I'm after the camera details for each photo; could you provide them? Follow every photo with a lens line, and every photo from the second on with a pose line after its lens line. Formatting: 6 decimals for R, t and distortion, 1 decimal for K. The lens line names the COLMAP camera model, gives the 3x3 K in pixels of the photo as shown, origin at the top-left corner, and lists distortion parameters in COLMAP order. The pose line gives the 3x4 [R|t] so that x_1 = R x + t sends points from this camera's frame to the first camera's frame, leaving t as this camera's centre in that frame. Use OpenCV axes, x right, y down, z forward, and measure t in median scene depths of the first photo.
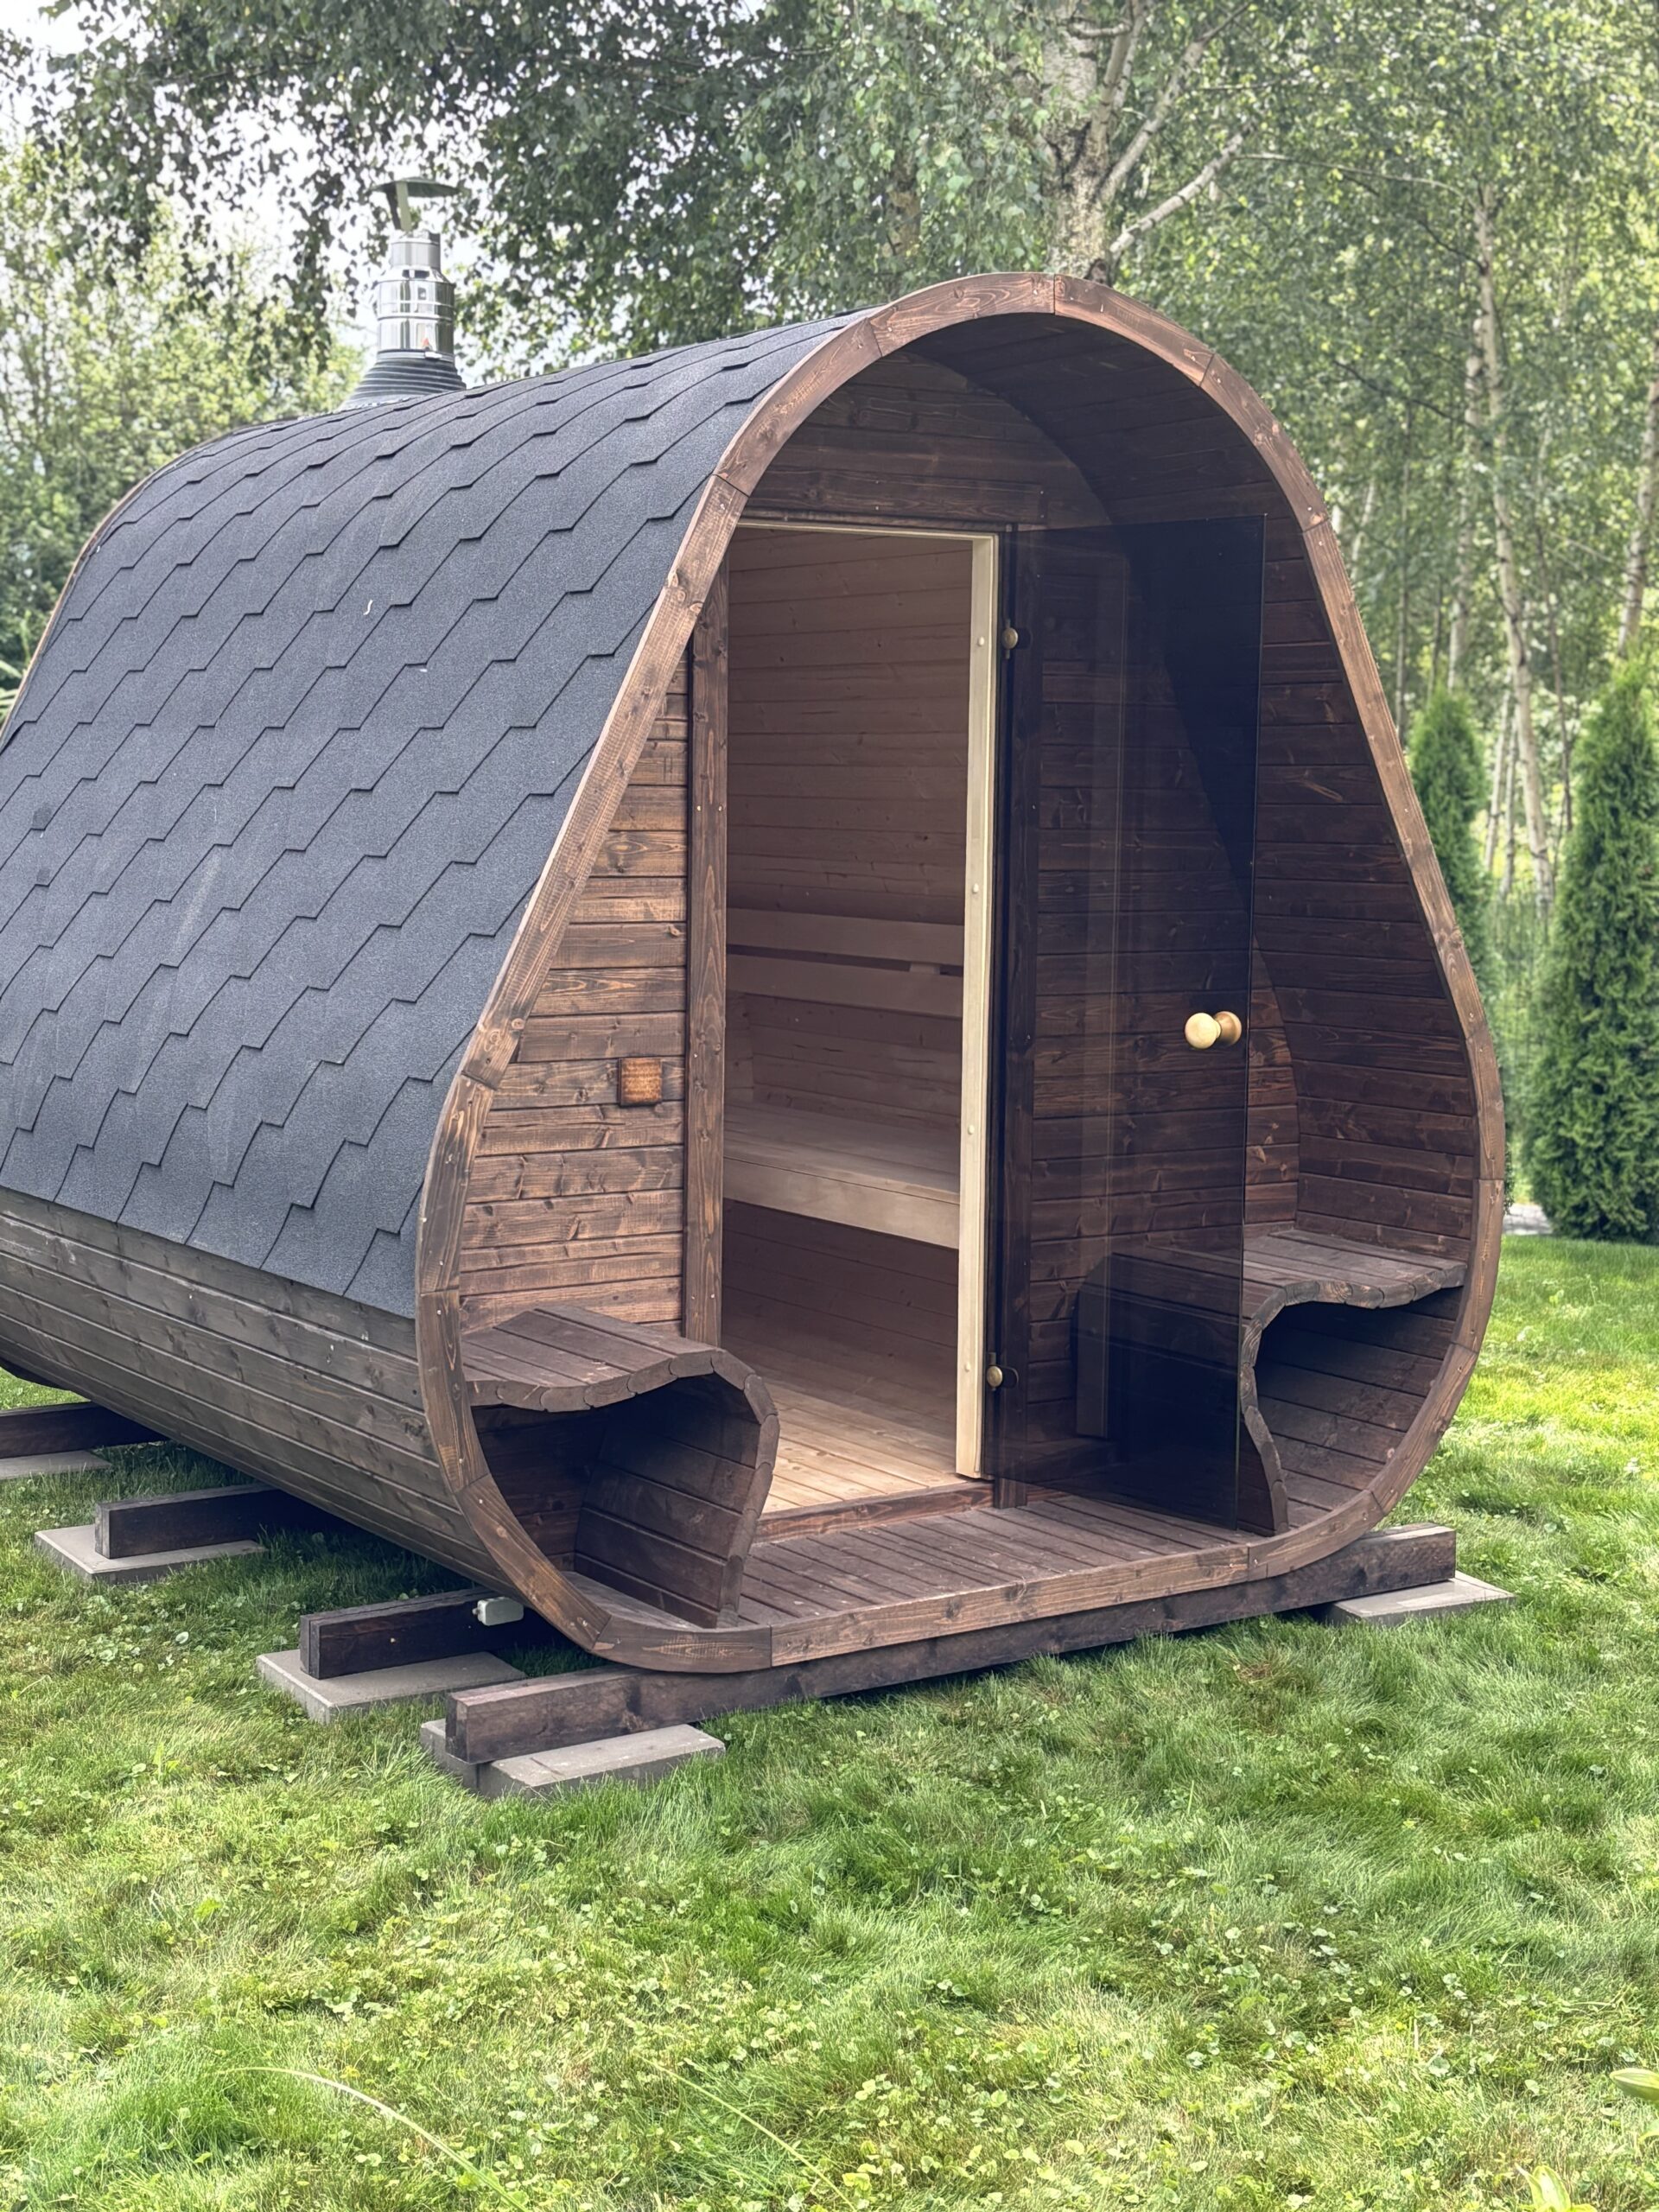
lens RADIAL K [[3152.0, 0, 829.5], [0, 3152.0, 1106.0], [0, 0, 1]] dist [0.297621, -1.242806]
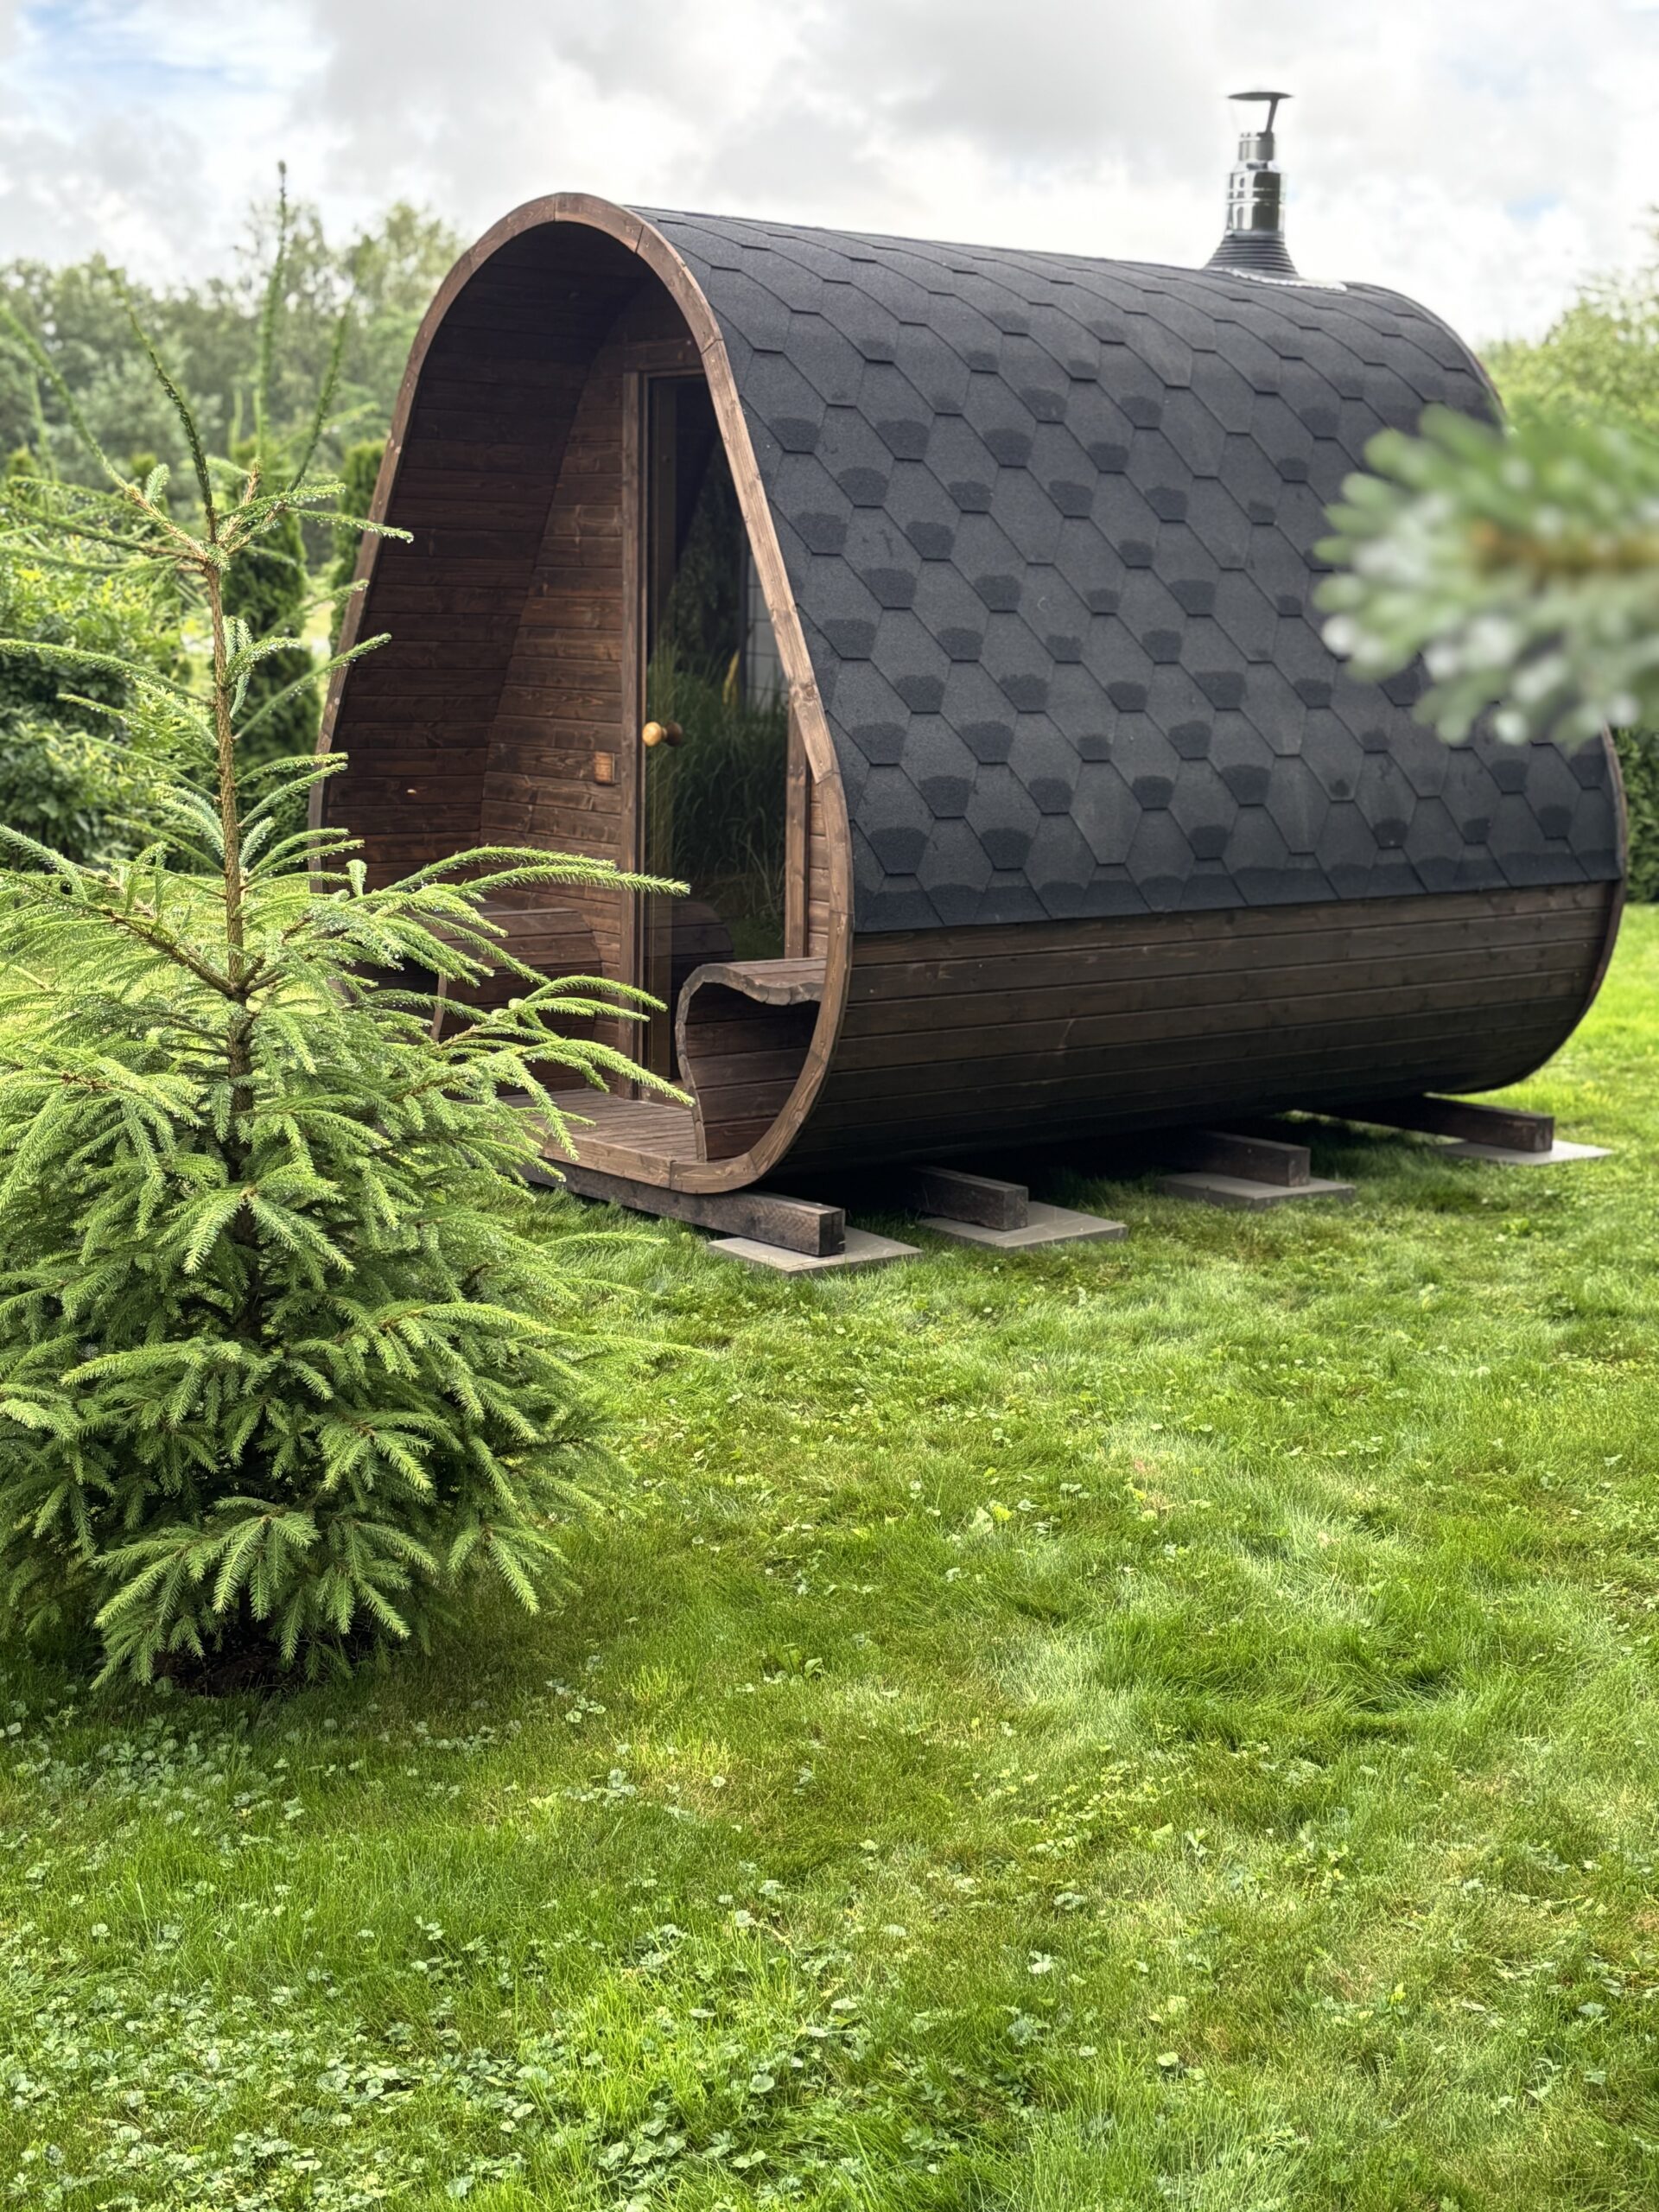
lens RADIAL K [[3152.0, 0, 829.5], [0, 3152.0, 1106.0], [0, 0, 1]] dist [0.297621, -1.242806]
pose [[0.073694, 0.145776, -0.986569, 1.464617], [-0.121261, 0.983229, 0.136225, -0.068509], [0.989881, 0.109594, 0.090135, 0.996577]]
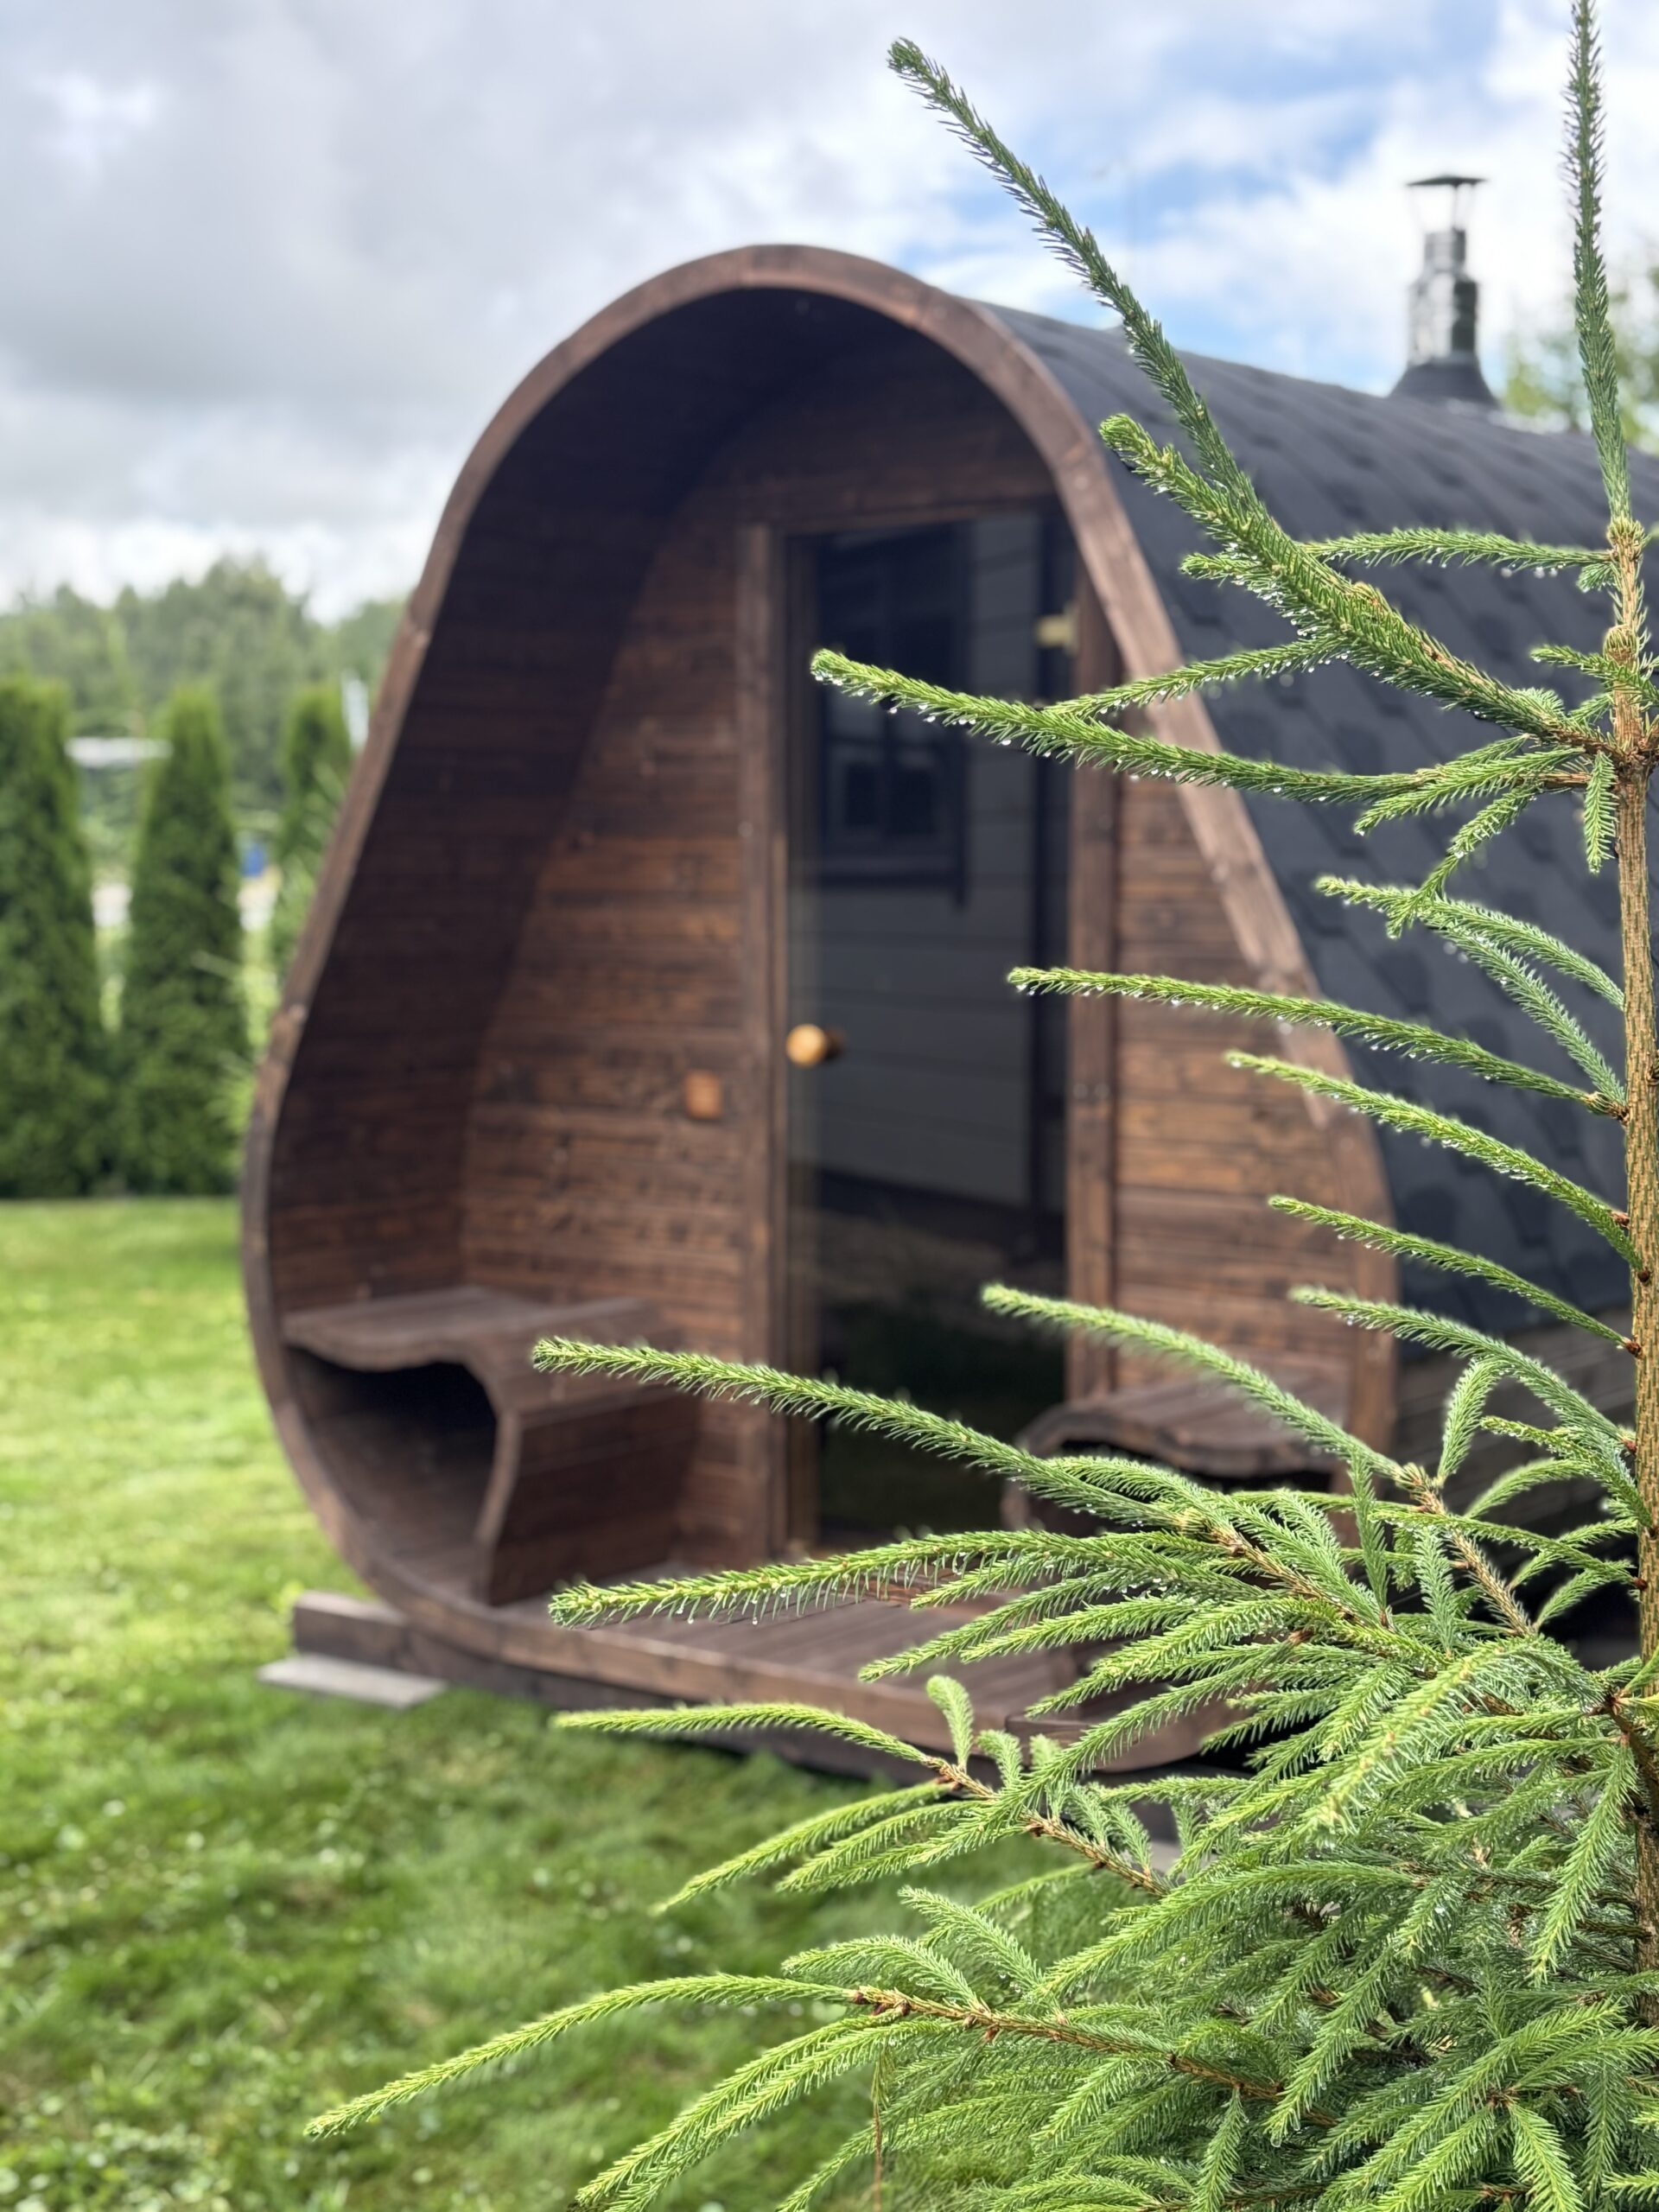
lens RADIAL K [[3152.0, 0, 829.5], [0, 3152.0, 1106.0], [0, 0, 1]] dist [0.297621, -1.242806]
pose [[0.308023, 0.062057, -0.949353, 0.931106], [-0.092281, 0.995114, 0.035107, -0.044929], [0.946893, 0.076793, 0.312244, 0.725551]]
